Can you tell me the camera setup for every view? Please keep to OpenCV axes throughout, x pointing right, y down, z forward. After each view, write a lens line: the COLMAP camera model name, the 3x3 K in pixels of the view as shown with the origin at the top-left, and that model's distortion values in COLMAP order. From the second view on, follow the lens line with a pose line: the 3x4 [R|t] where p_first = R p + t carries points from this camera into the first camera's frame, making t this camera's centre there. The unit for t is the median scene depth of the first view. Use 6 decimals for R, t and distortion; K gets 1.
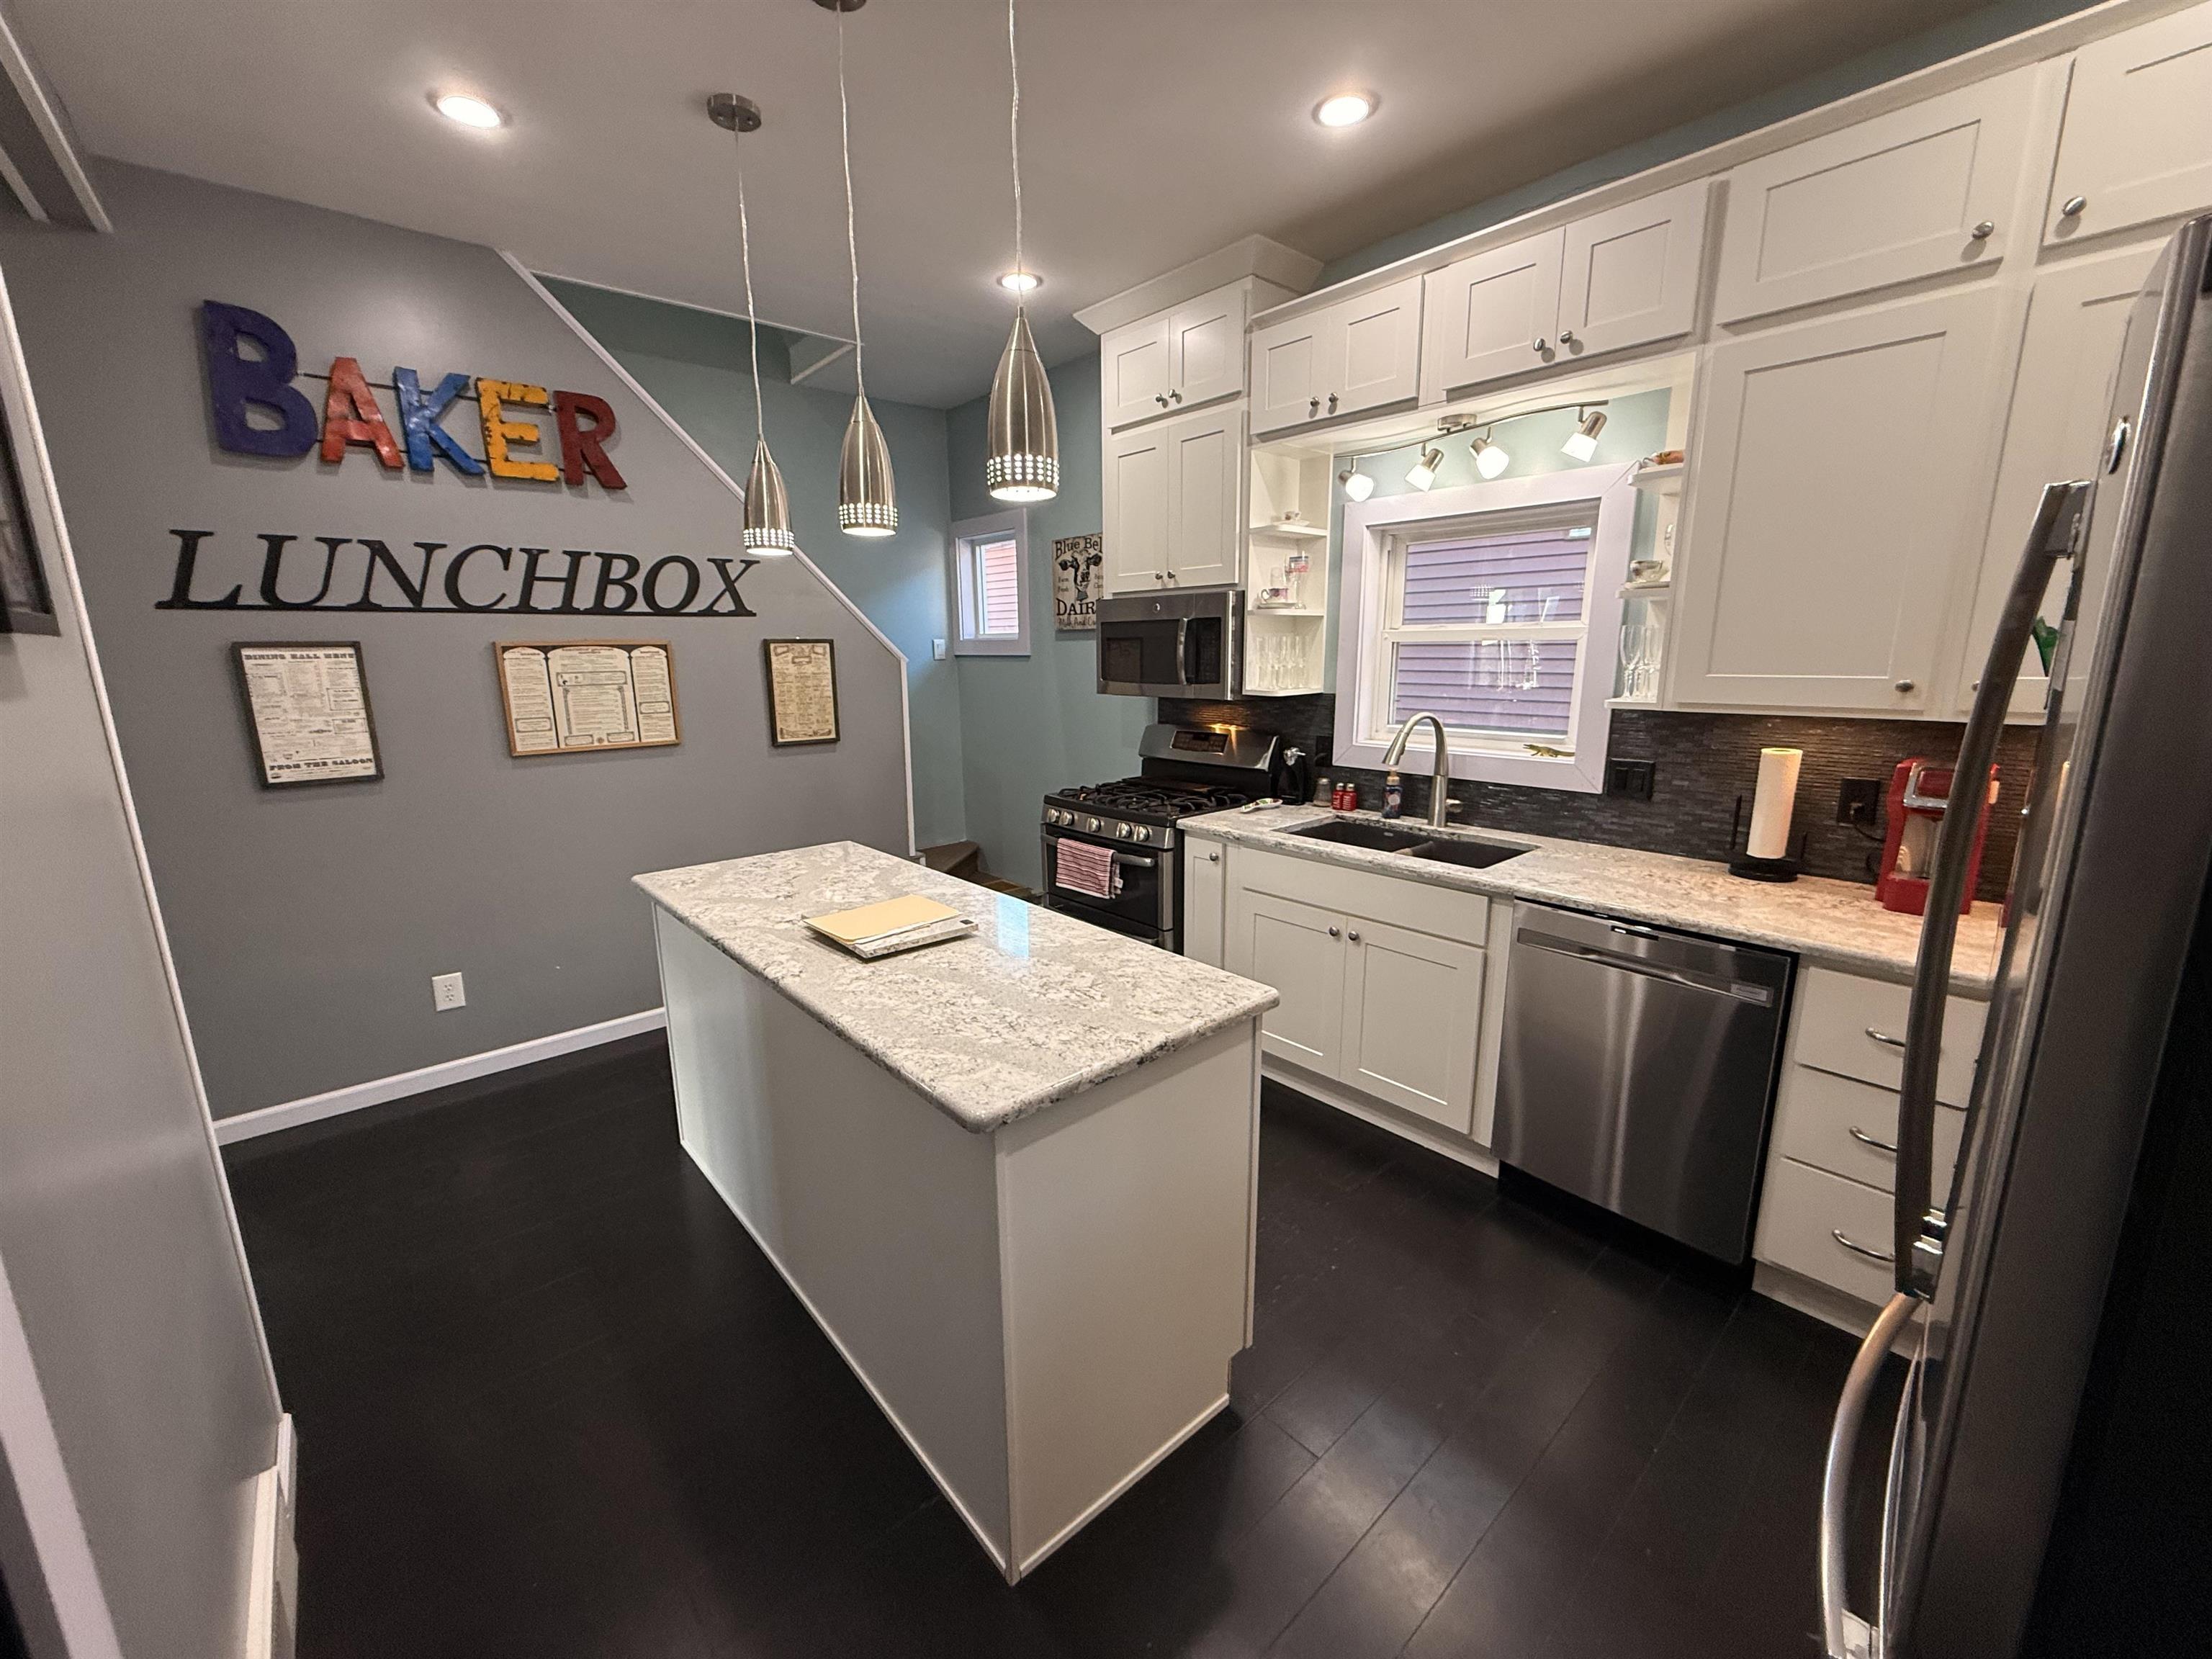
lens RADIAL K [[876.6, 0, 1099.6], [0, 876.6, 829.8], [0, 0, 1]] dist [-0.000608, -0.000155]
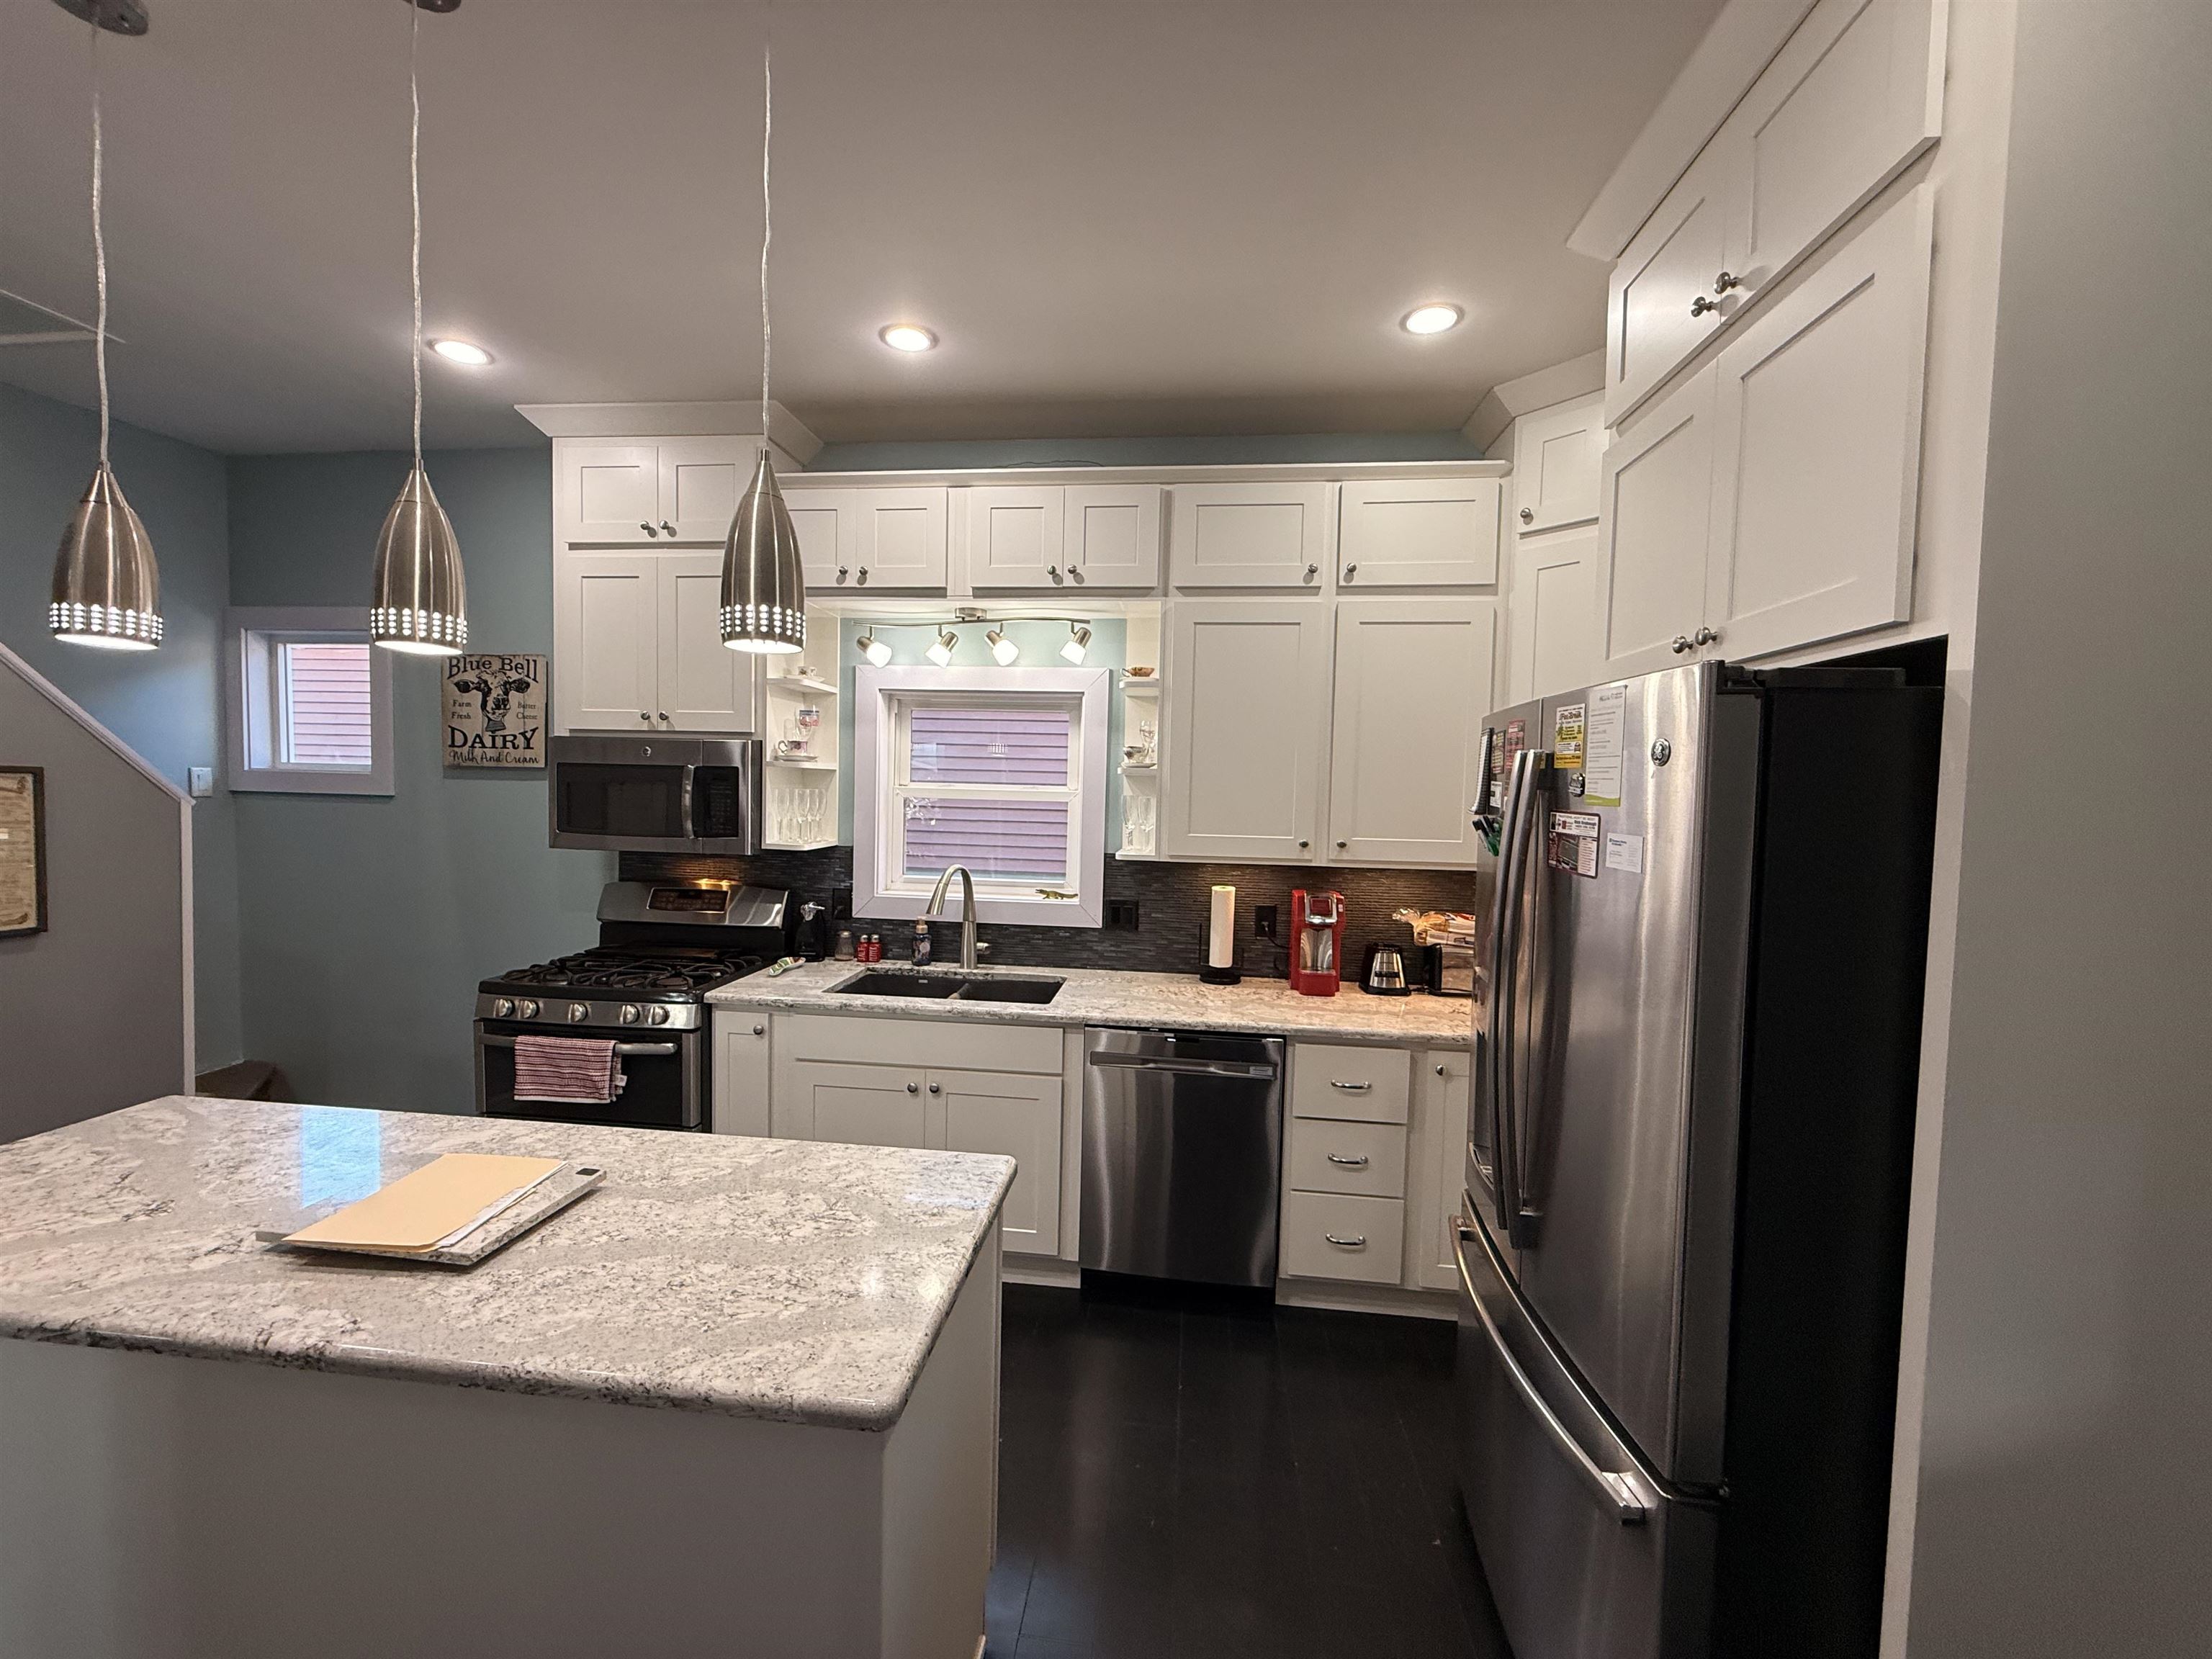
lens RADIAL K [[876.6, 0, 1099.6], [0, 876.6, 829.8], [0, 0, 1]] dist [-0.000608, -0.000155]
pose [[0.738630, -0.001902, 0.674109, -0.228068], [0.105187, 0.988072, -0.112468, -0.035835], [-0.665854, 0.153980, 0.730020, 0.086424]]
